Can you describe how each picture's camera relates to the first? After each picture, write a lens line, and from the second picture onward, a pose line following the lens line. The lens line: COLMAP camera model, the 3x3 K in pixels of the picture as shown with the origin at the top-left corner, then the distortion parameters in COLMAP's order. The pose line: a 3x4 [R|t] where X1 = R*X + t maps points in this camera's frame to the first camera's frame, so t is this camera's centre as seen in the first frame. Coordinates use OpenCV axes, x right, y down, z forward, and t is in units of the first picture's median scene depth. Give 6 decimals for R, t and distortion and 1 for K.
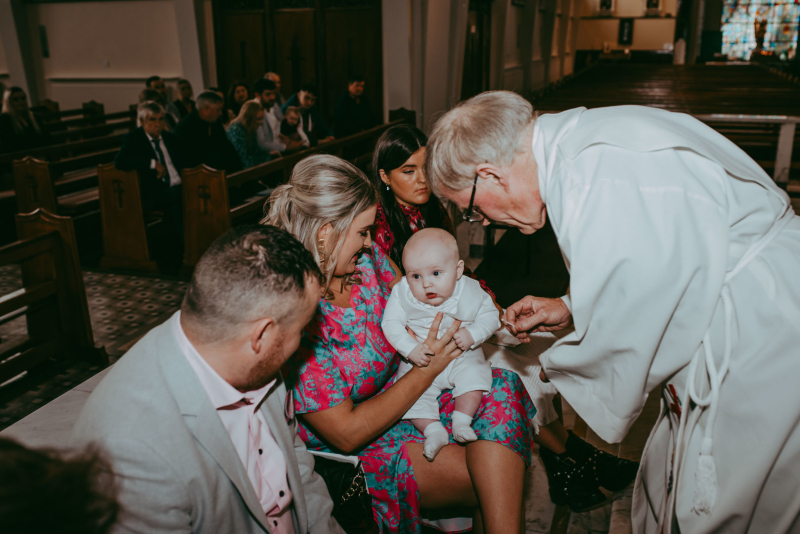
lens RADIAL K [[760.2, 0, 400.0], [0, 760.2, 267.0], [0, 0, 1]] dist [-0.036402, 0.016573]
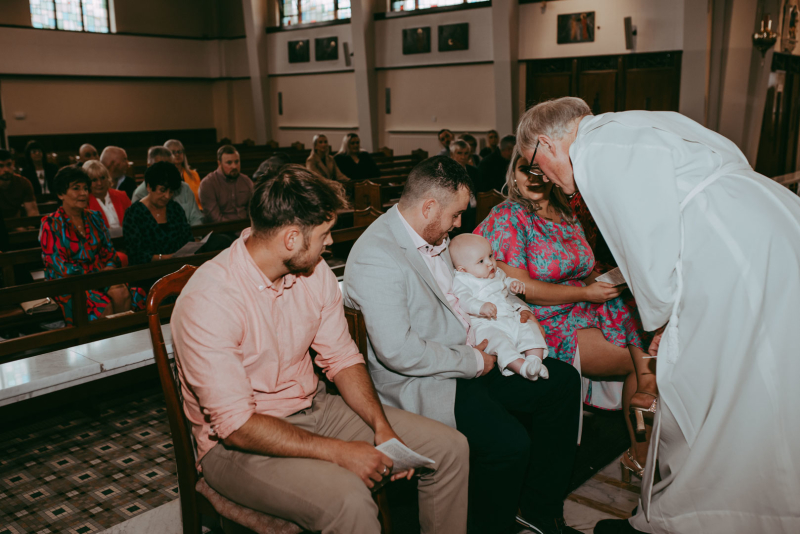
lens RADIAL K [[751.4, 0, 400.0], [0, 751.4, 267.0], [0, 0, 1]] dist [-0.063591, 0.078320]
pose [[0.916985, 0.078728, -0.391076, 0.033952], [-0.109850, 0.992265, -0.057819, 0.030312], [0.383500, 0.095979, 0.918540, -0.066524]]
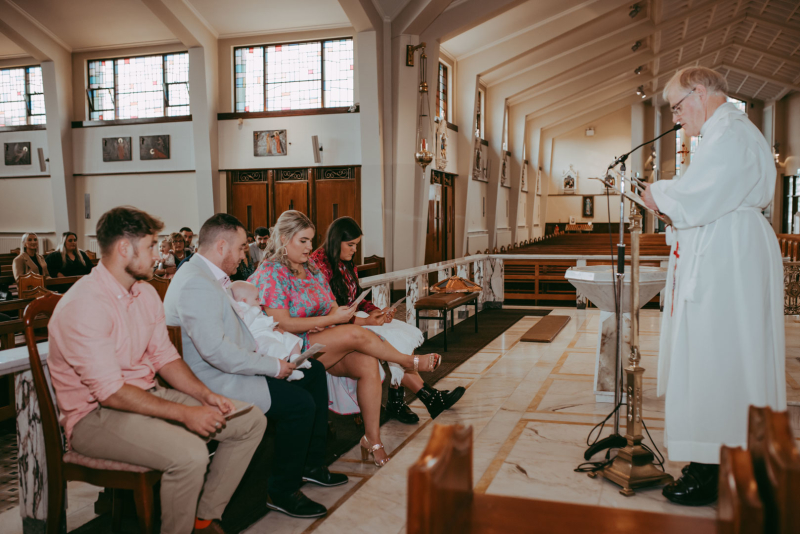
lens RADIAL K [[751.4, 0, 400.0], [0, 751.4, 267.0], [0, 0, 1]] dist [-0.063591, 0.078320]
pose [[0.999996, 0.002120, 0.001804, 0.029483], [-0.001653, 0.973623, -0.228157, 0.064492], [-0.002240, 0.228153, 0.973623, -0.139386]]
